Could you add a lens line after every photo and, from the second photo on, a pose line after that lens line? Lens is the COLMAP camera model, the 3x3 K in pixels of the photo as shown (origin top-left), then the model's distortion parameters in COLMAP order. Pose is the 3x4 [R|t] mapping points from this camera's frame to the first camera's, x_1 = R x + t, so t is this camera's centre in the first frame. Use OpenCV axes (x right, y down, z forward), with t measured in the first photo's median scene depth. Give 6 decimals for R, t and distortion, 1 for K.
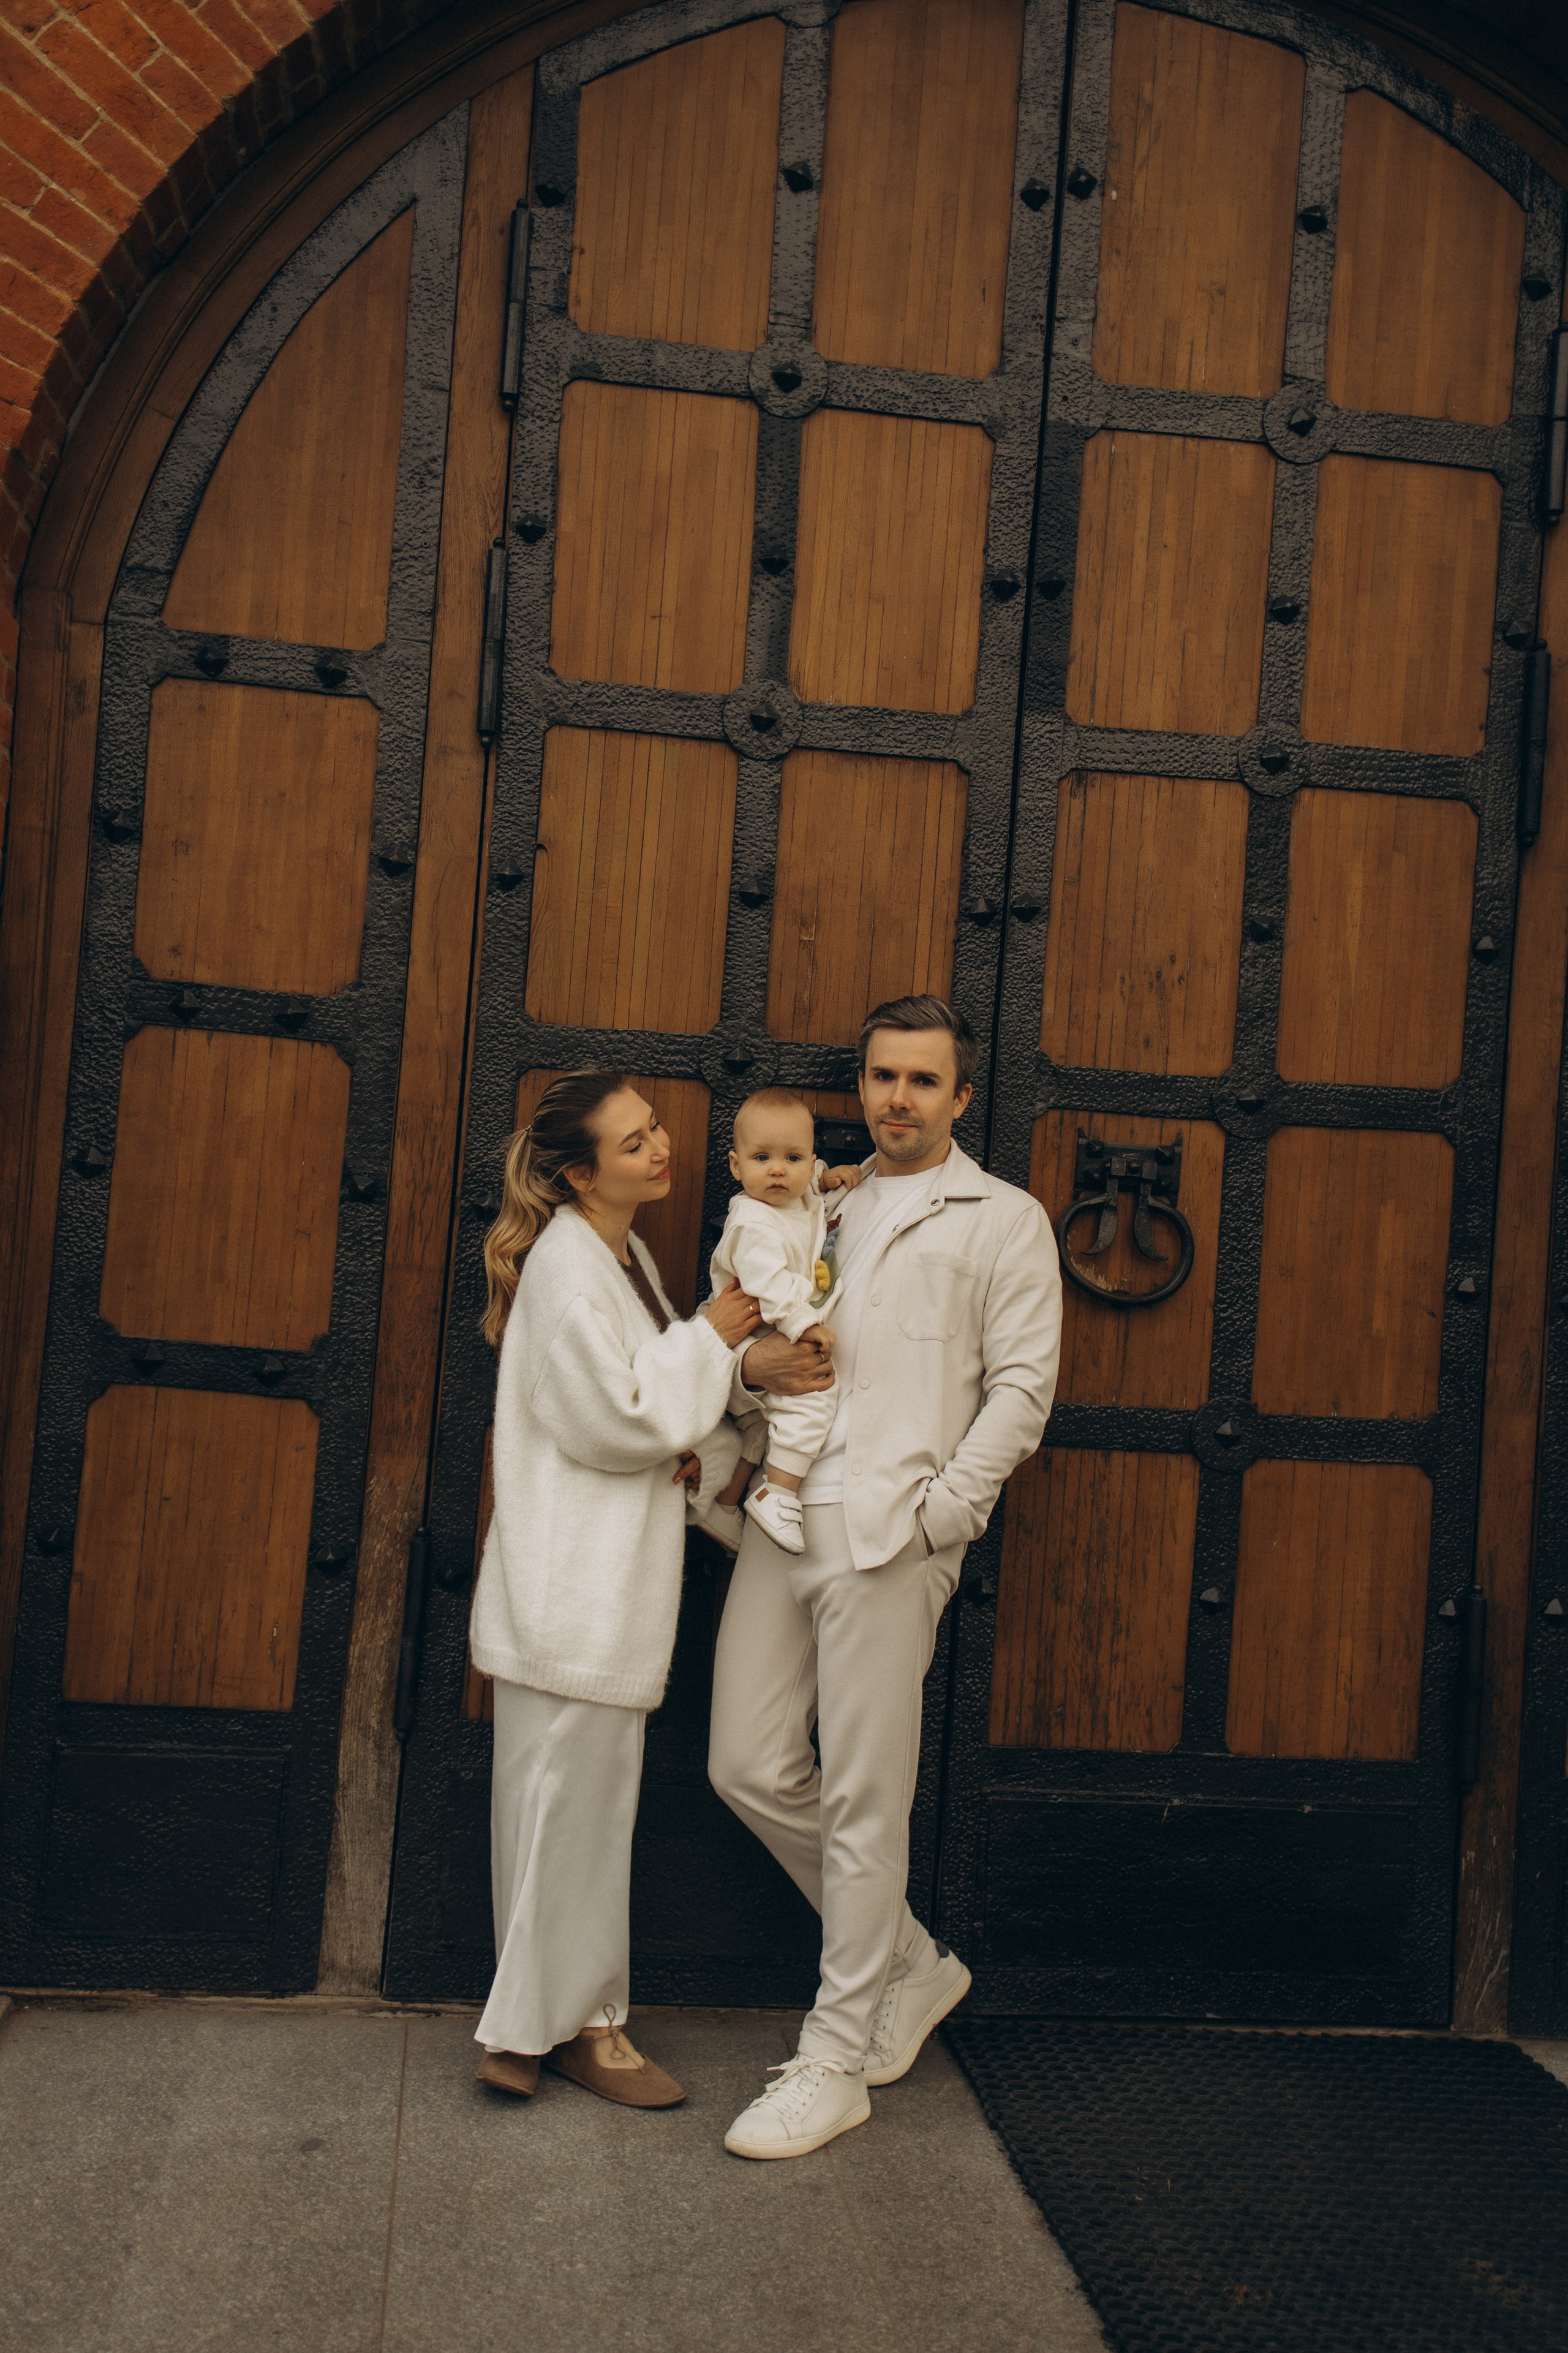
lens RADIAL K [[2617.1, 0, 770.9], [0, 2617.1, 1180.4], [0, 0, 1]] dist [0.152171, -0.247492]
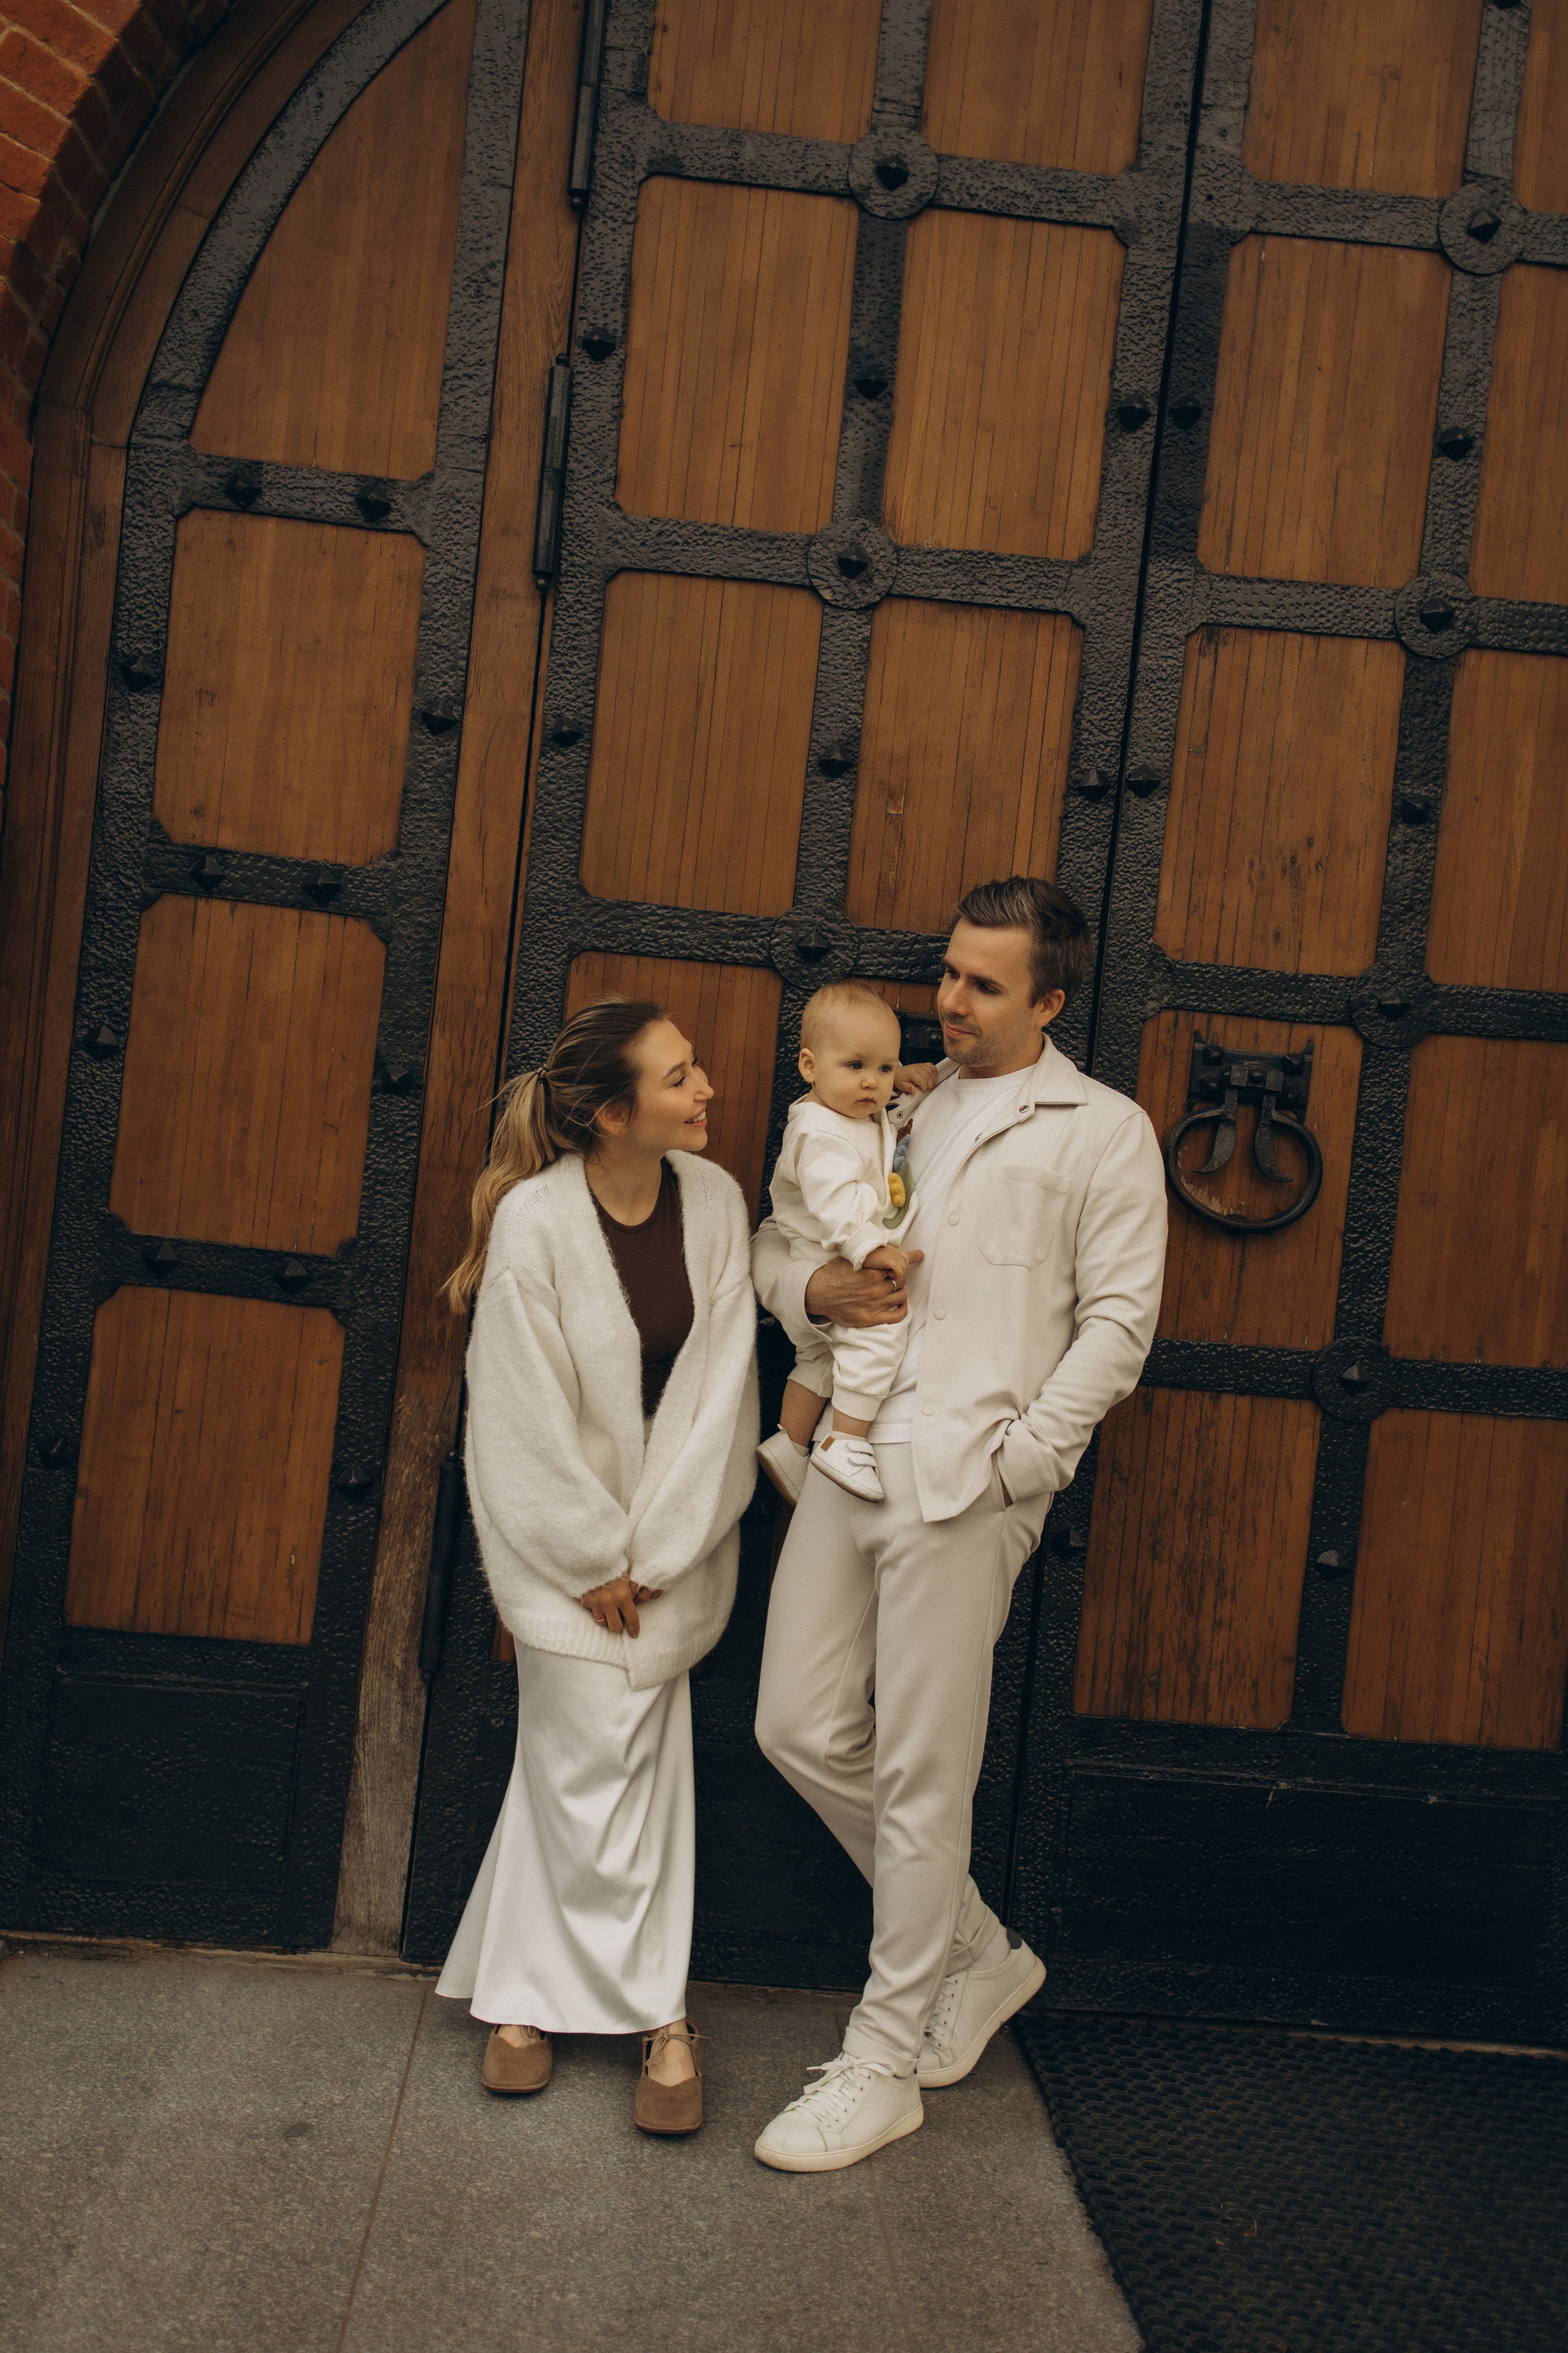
lens RADIAL K [[2593.1, 0, 731.0], [0, 2593.1, 1186.5], [0, 0, 1]] dist [0.162360, -0.262727]
pose [[0.997070, 0.027586, -0.071348, 0.024894], [-0.025177, 0.999089, 0.034443, 0.006099], [0.072233, -0.032546, 0.996857, 0.105652]]
